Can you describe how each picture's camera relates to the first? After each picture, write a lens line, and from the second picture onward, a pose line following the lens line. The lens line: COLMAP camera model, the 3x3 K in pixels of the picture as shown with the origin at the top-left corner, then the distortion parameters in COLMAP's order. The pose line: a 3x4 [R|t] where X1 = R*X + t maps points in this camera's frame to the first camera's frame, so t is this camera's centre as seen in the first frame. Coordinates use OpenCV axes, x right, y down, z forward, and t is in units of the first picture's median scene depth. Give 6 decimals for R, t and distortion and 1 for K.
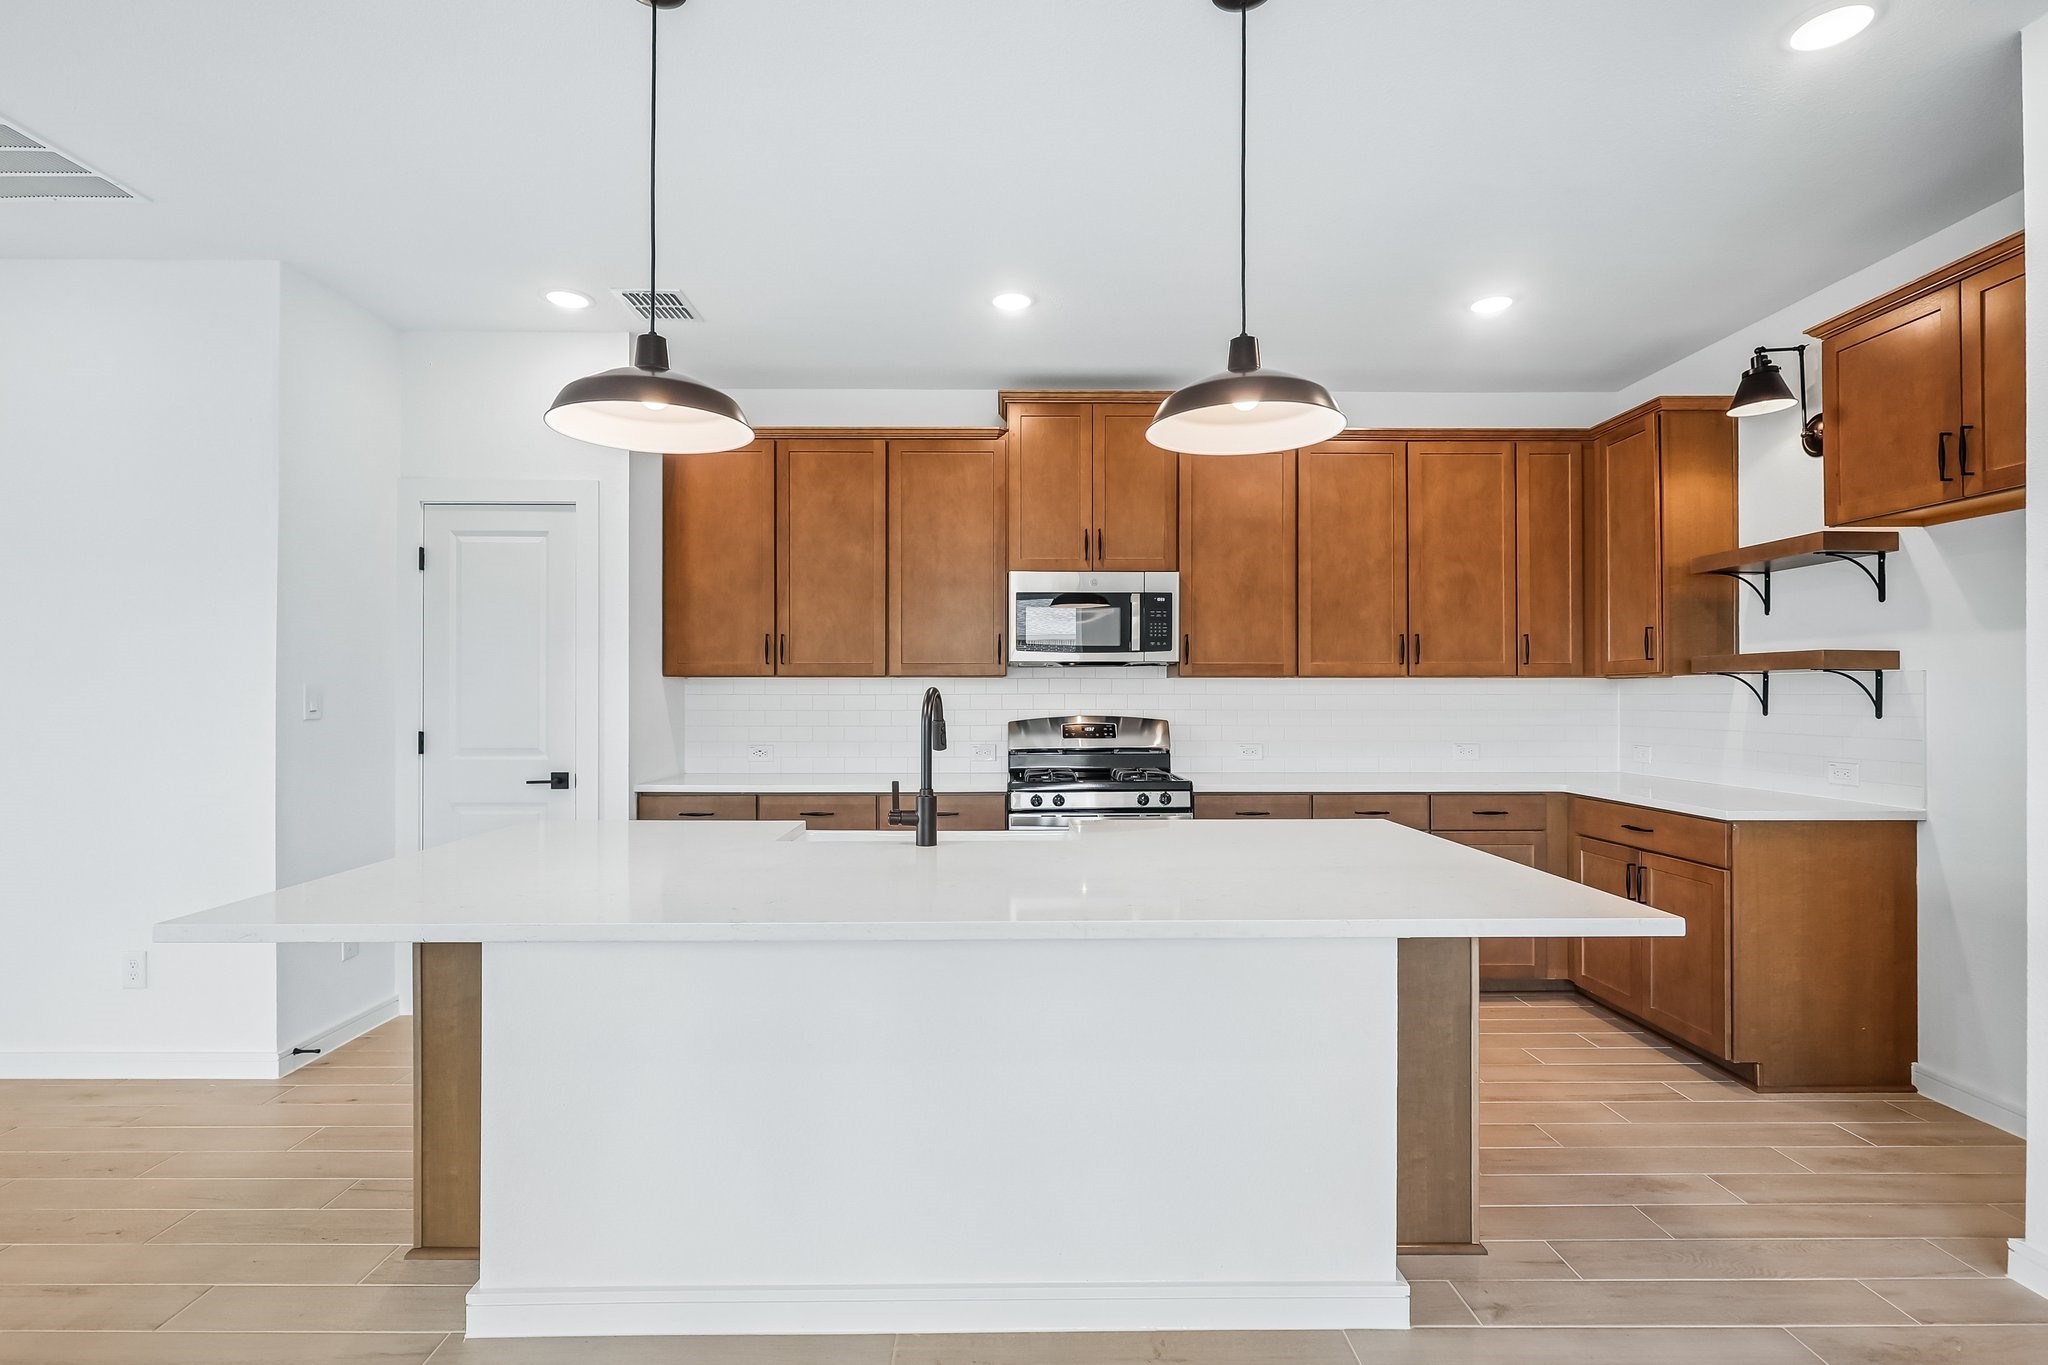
lens RADIAL K [[963.8, 0, 1019.2], [0, 963.8, 676.2], [0, 0, 1]] dist [0.015458, 0.001518]
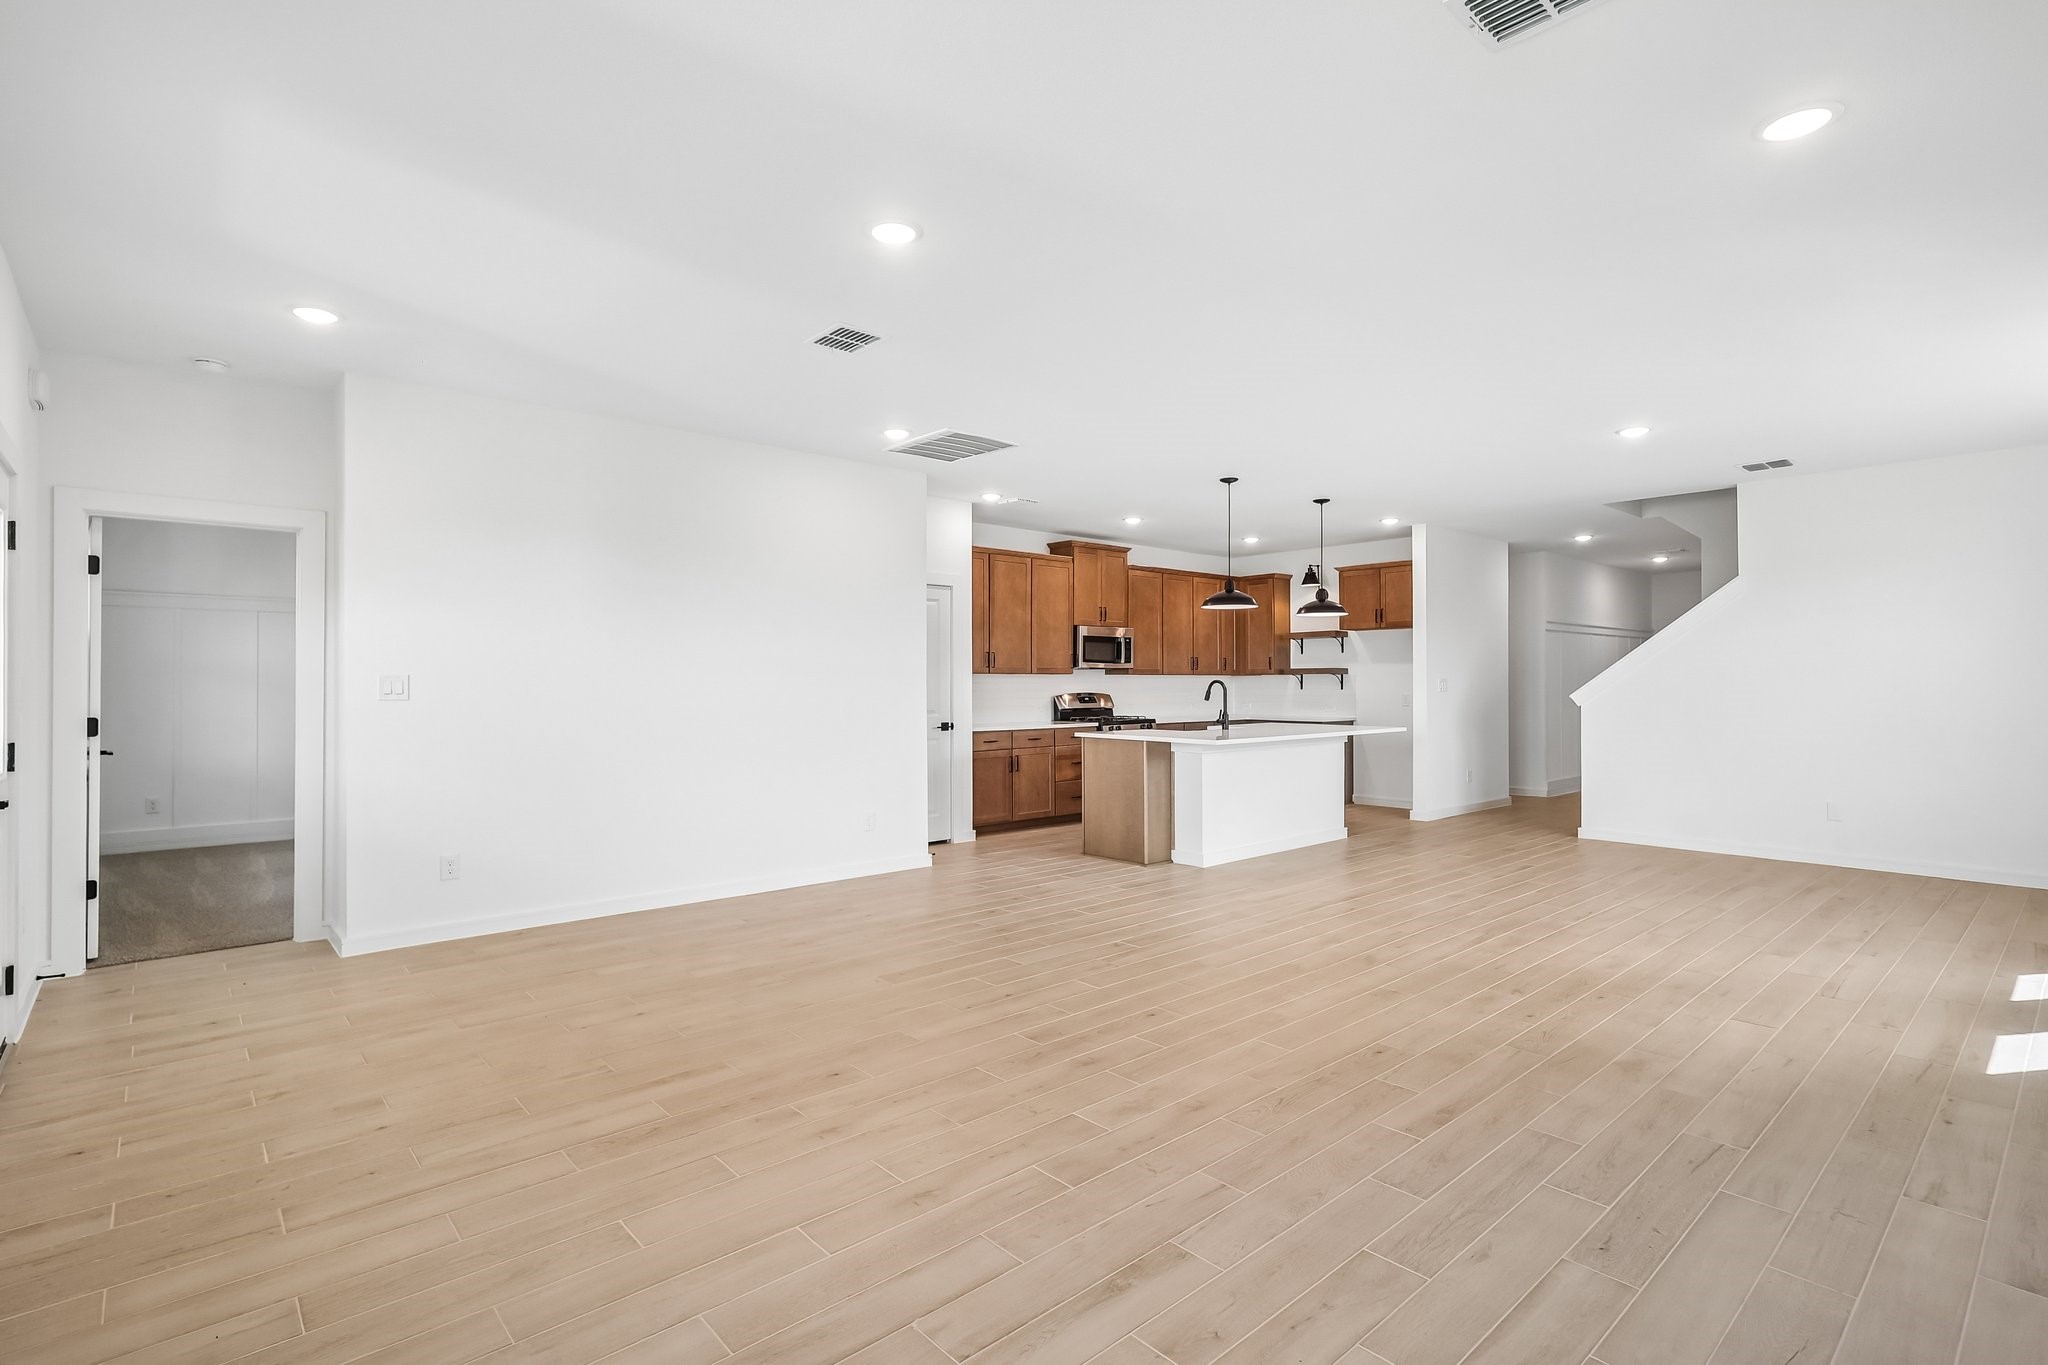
lens RADIAL K [[963.8, 0, 968.3], [0, 963.8, 679.8], [0, 0, 1]] dist [0.015458, 0.001518]
pose [[0.779456, 0.000443, 0.626457, -1.545298], [-0.009077, 0.999903, 0.010588, -0.008009], [-0.626392, -0.013940, 0.779384, -0.520467]]
